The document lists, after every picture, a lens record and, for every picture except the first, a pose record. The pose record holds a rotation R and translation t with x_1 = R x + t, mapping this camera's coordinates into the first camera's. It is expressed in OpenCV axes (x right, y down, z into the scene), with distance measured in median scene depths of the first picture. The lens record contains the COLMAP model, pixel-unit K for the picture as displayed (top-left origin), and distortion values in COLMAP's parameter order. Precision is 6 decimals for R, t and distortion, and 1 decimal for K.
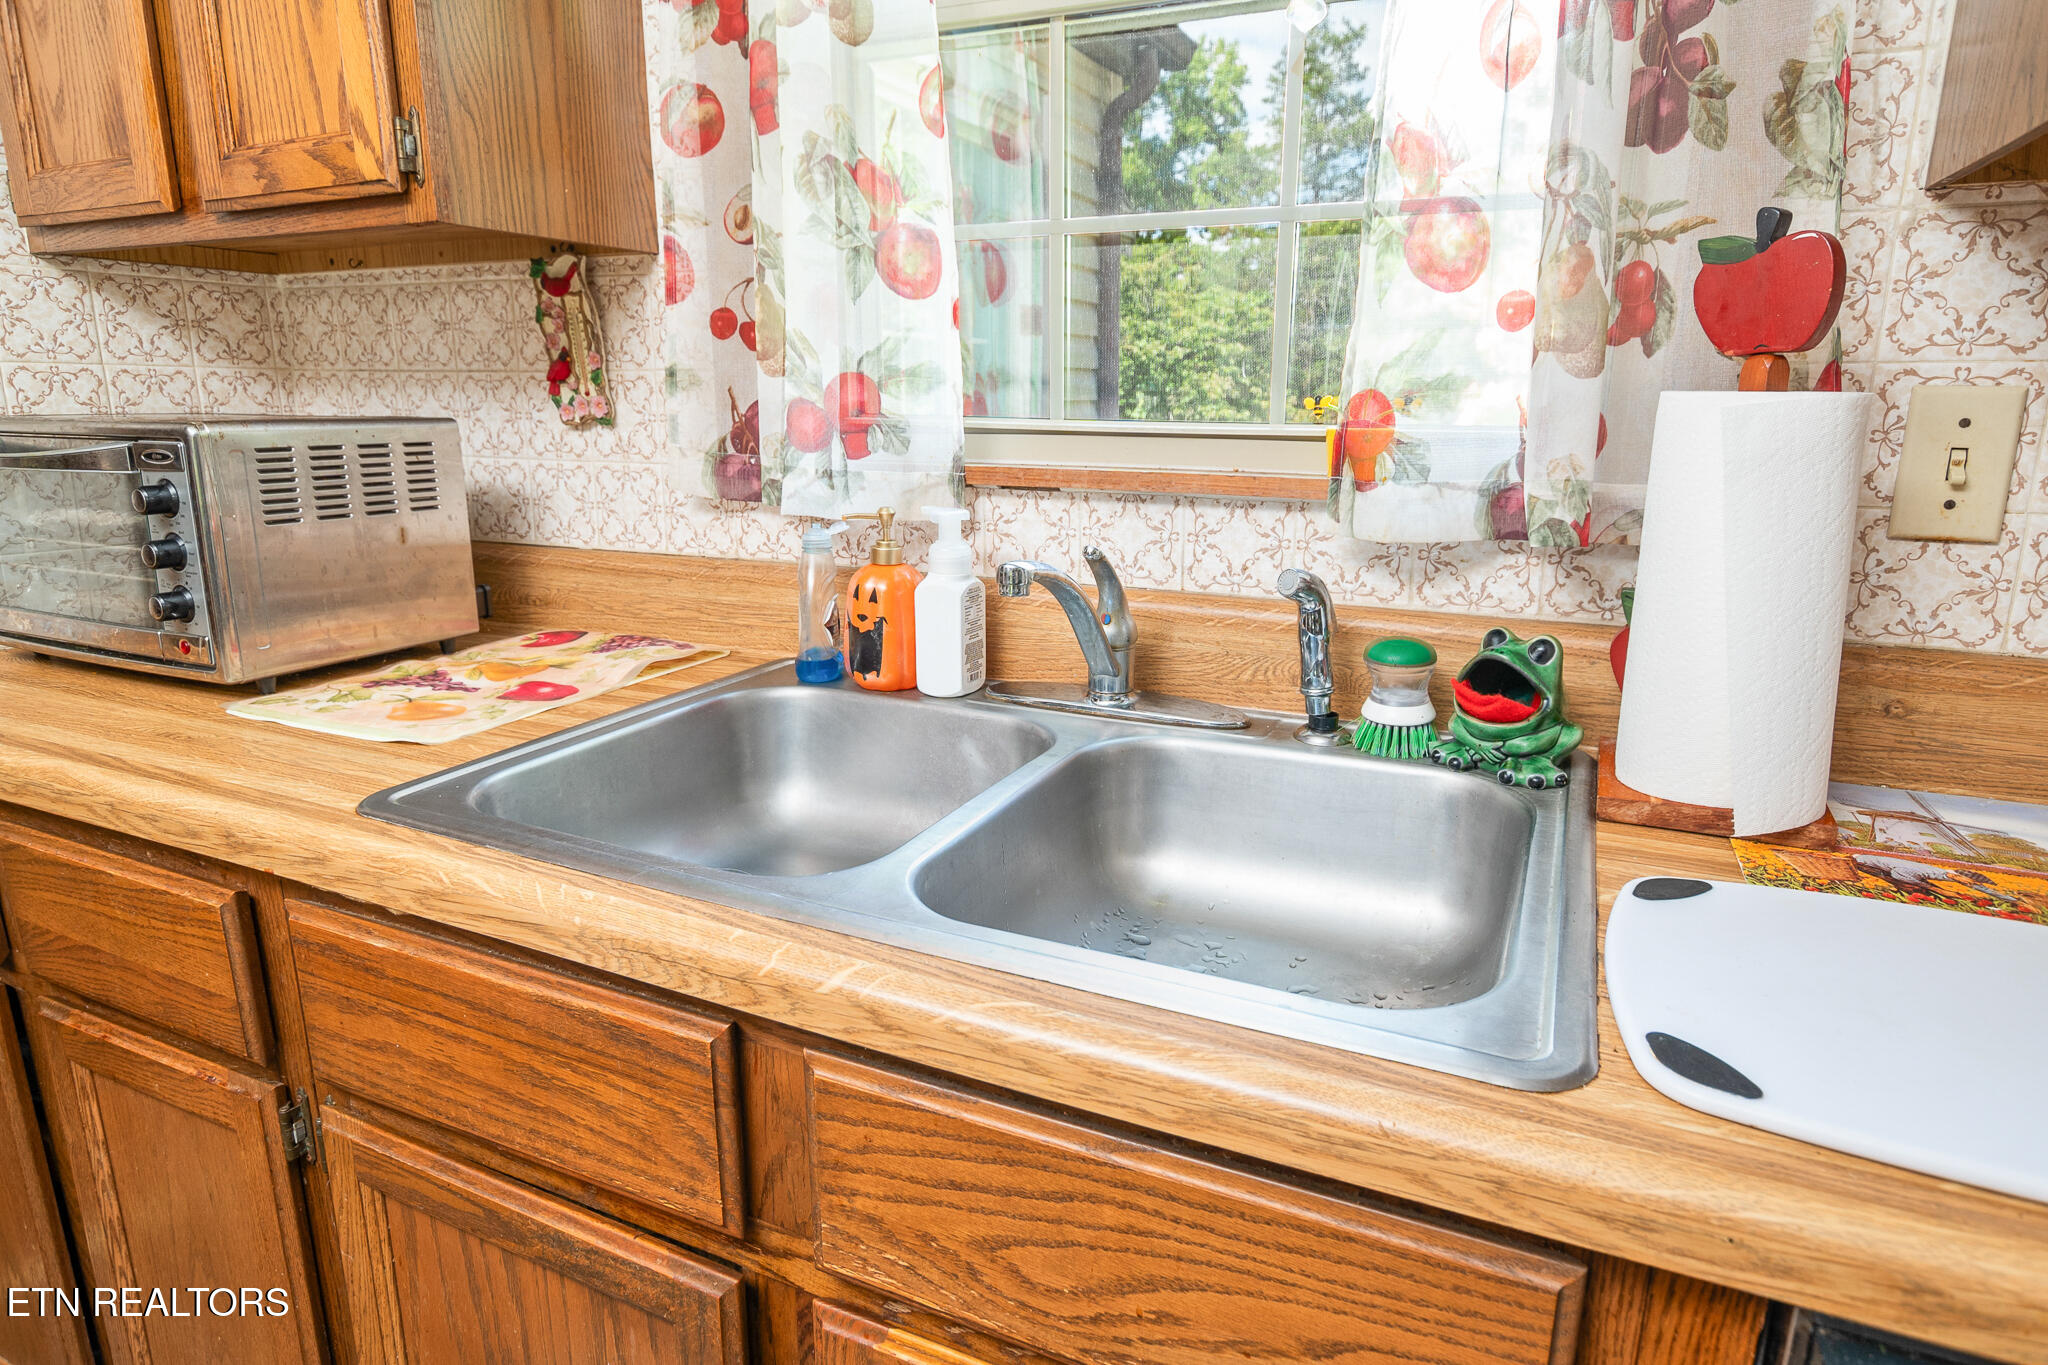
lens RADIAL K [[1178.2, 0, 1085.7], [0, 1178.2, 726.0], [0, 0, 1]] dist [-0.010157, -0.000478]
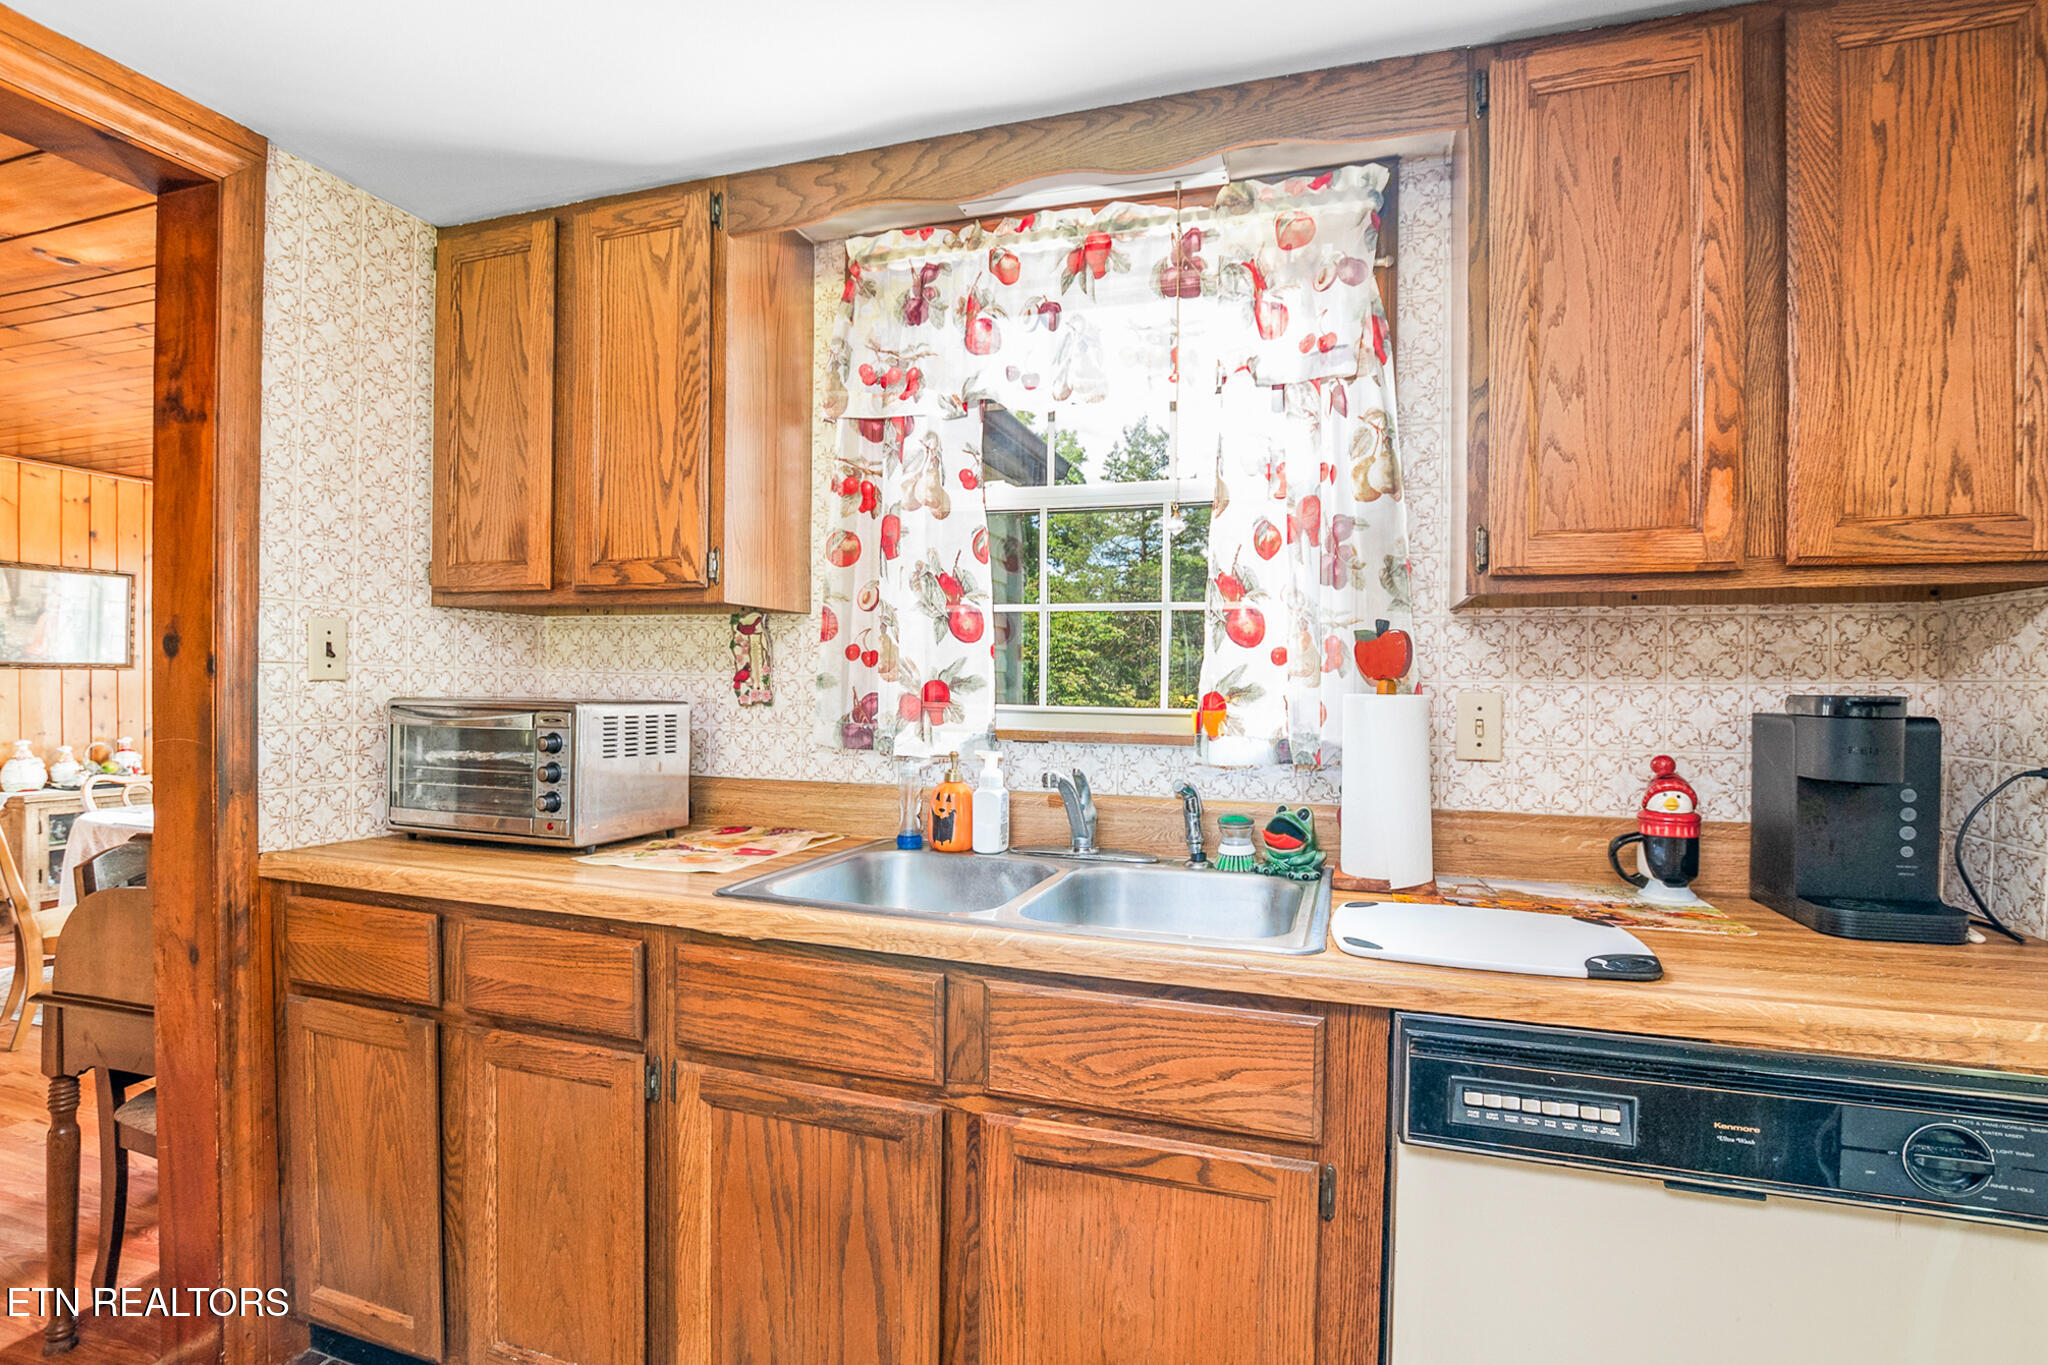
lens RADIAL K [[960.4, 0, 1023.7], [0, 960.4, 697.0], [0, 0, 1]] dist [-0.026199, 0.000307]
pose [[0.998419, 0.007632, 0.055695, -0.183906], [0.007193, 0.965252, -0.261221, 0.159156], [-0.055753, 0.261208, 0.963671, -0.600304]]
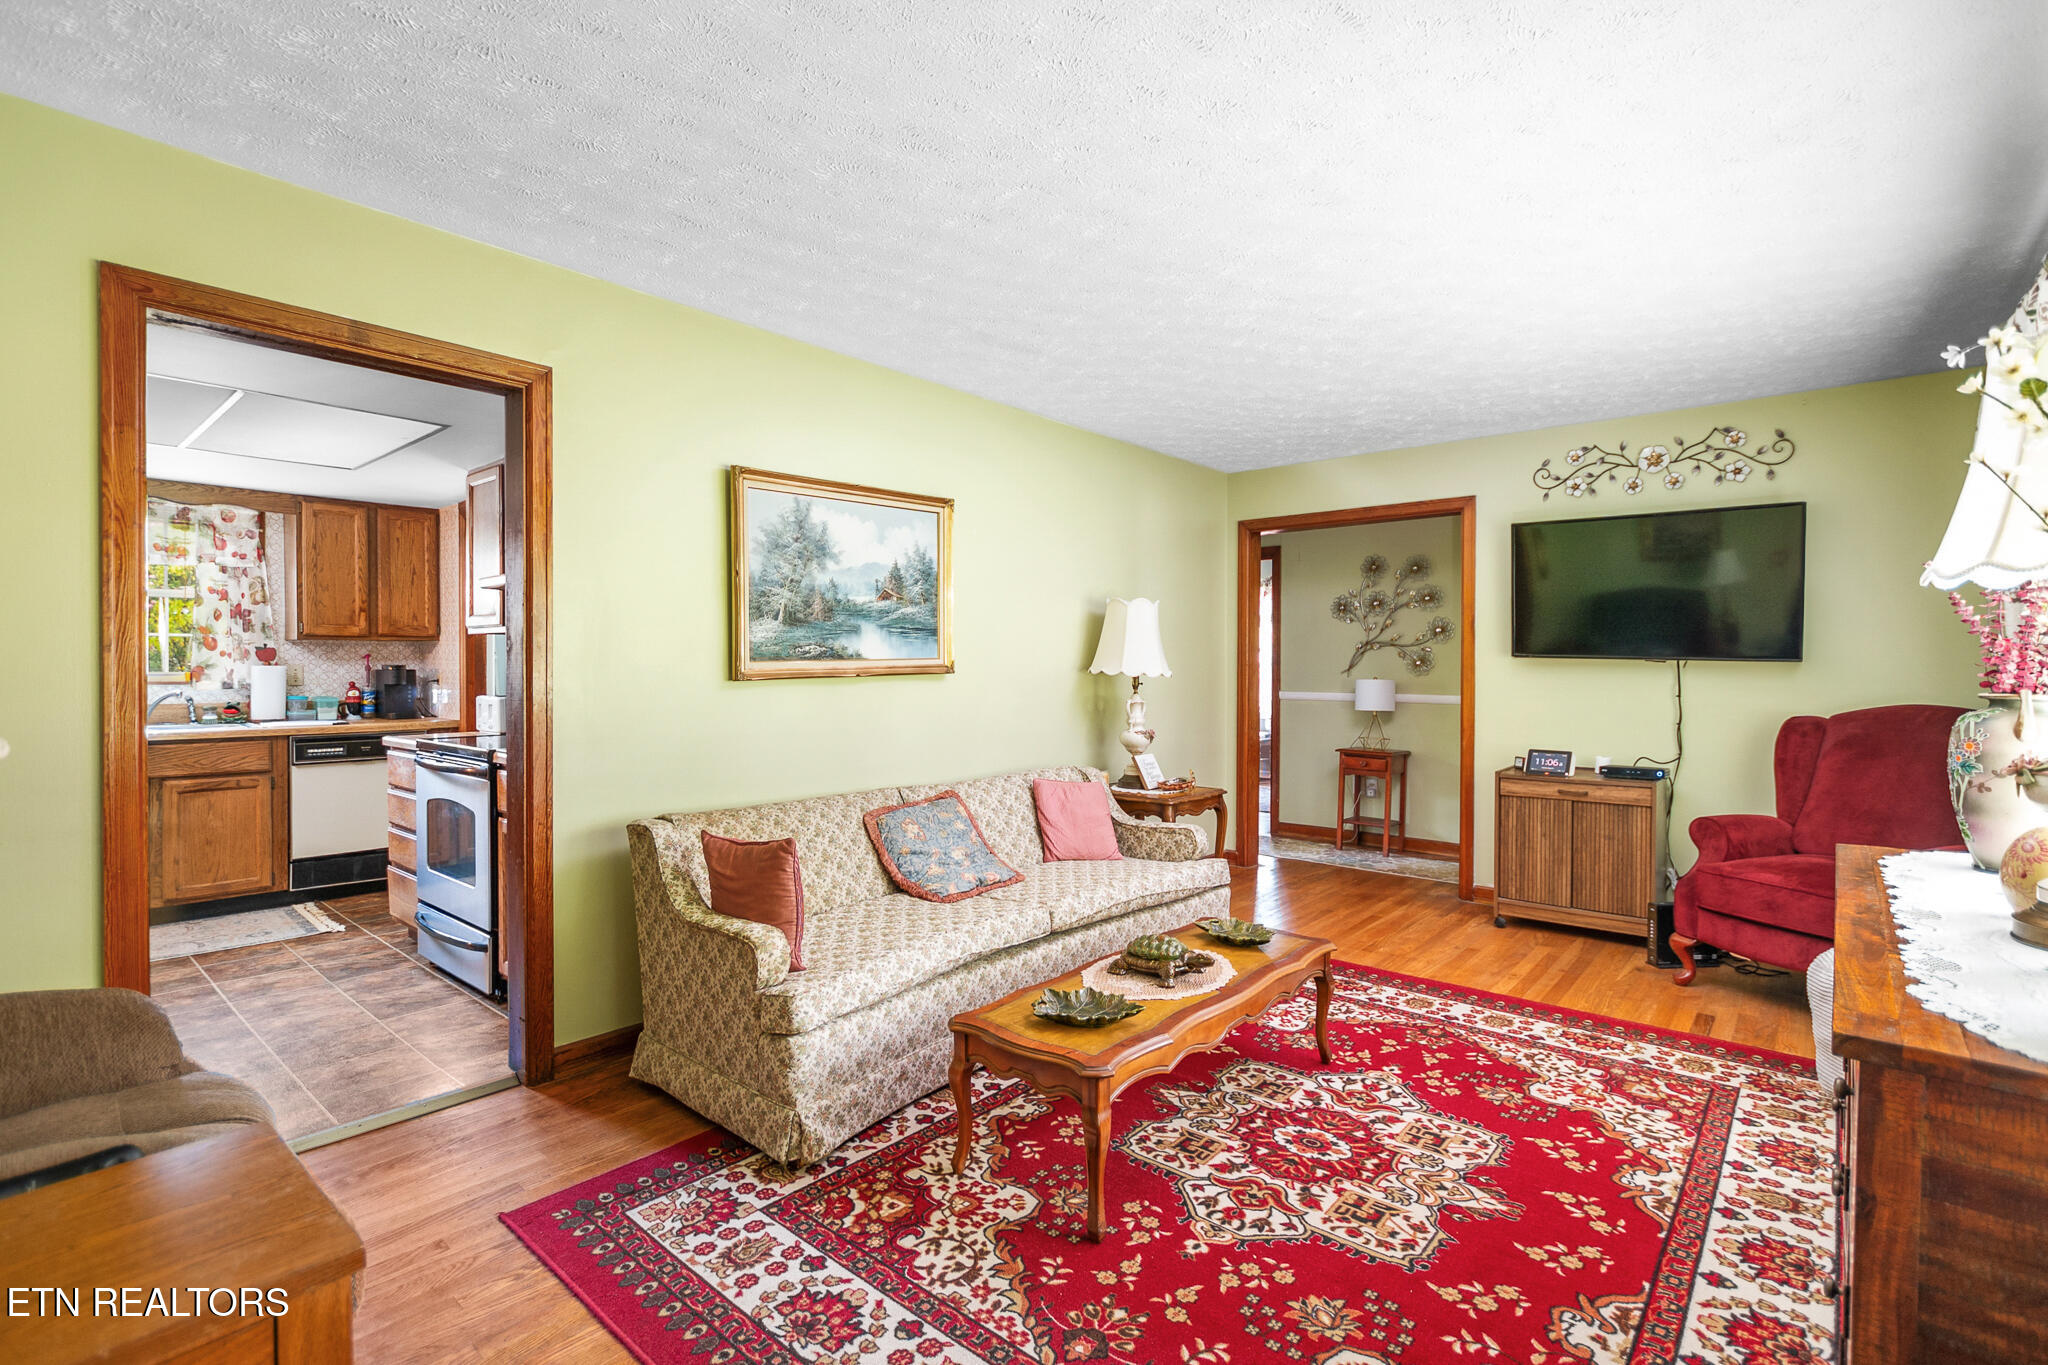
lens RADIAL K [[960.4, 0, 1026.6], [0, 960.4, 679.7], [0, 0, 1]] dist [-0.026199, 0.000307]
pose [[0.319764, -0.011072, 0.947433, -2.945179], [0.263981, 0.961380, -0.077860, 1.271893], [-0.909981, 0.275001, 0.310337, -4.319534]]
